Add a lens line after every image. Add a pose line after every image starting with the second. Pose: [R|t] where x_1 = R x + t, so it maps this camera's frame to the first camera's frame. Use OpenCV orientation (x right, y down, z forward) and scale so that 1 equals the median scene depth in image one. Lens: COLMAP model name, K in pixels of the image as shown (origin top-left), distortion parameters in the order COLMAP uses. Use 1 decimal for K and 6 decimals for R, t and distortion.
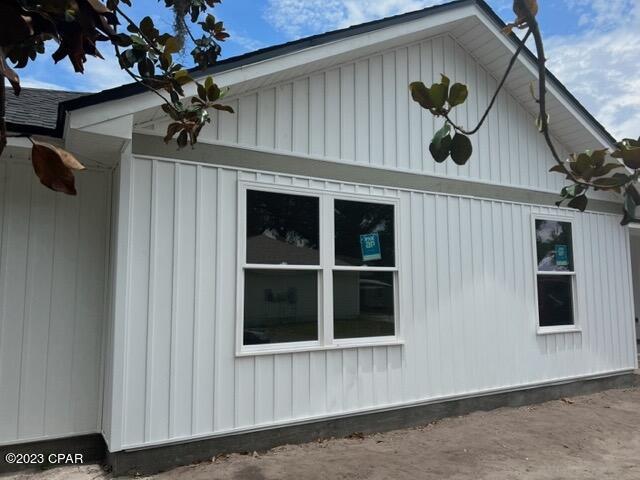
lens RADIAL K [[476.5, 0, 322.9], [0, 476.5, 239.2], [0, 0, 1]] dist [0.055907, -0.001535]
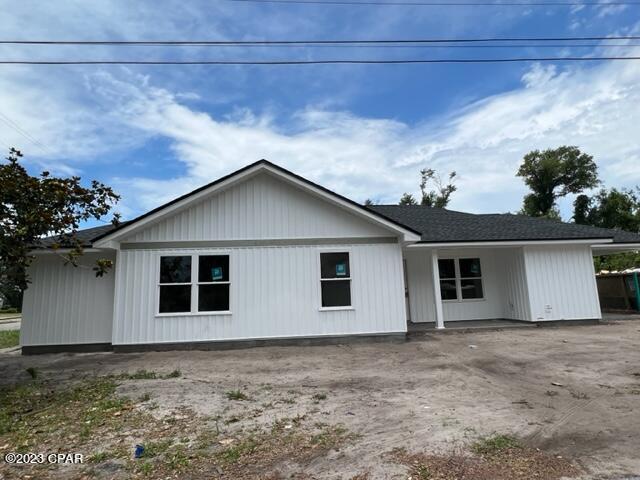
lens RADIAL K [[357.3, 0, 320.1], [0, 357.3, 237.9], [0, 0, 1]] dist [0.026879, -0.001687]
pose [[0.905118, -0.088631, -0.415819, 1.388712], [0.070988, 0.995805, -0.057733, -0.023014], [0.419192, 0.022737, 0.907613, -0.448426]]
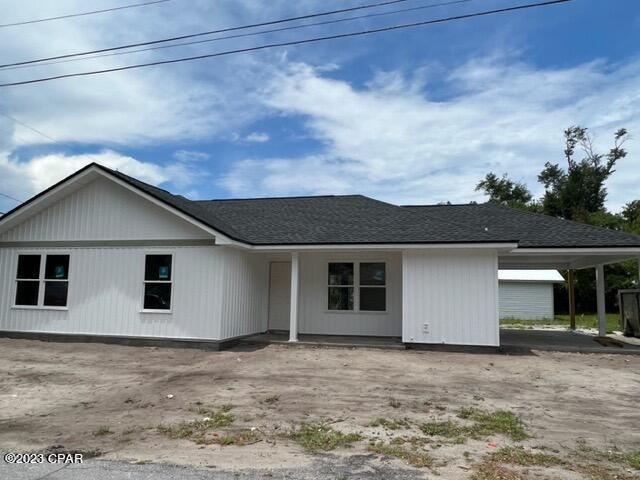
lens RADIAL K [[443.0, 0, 318.5], [0, 443.0, 242.3], [0, 0, 1]] dist [0.029799, -0.003417]
pose [[0.720642, -0.057570, -0.690913, 2.899371], [0.047691, 0.998302, -0.033440, 0.004364], [0.691665, -0.008852, 0.722164, 0.225027]]
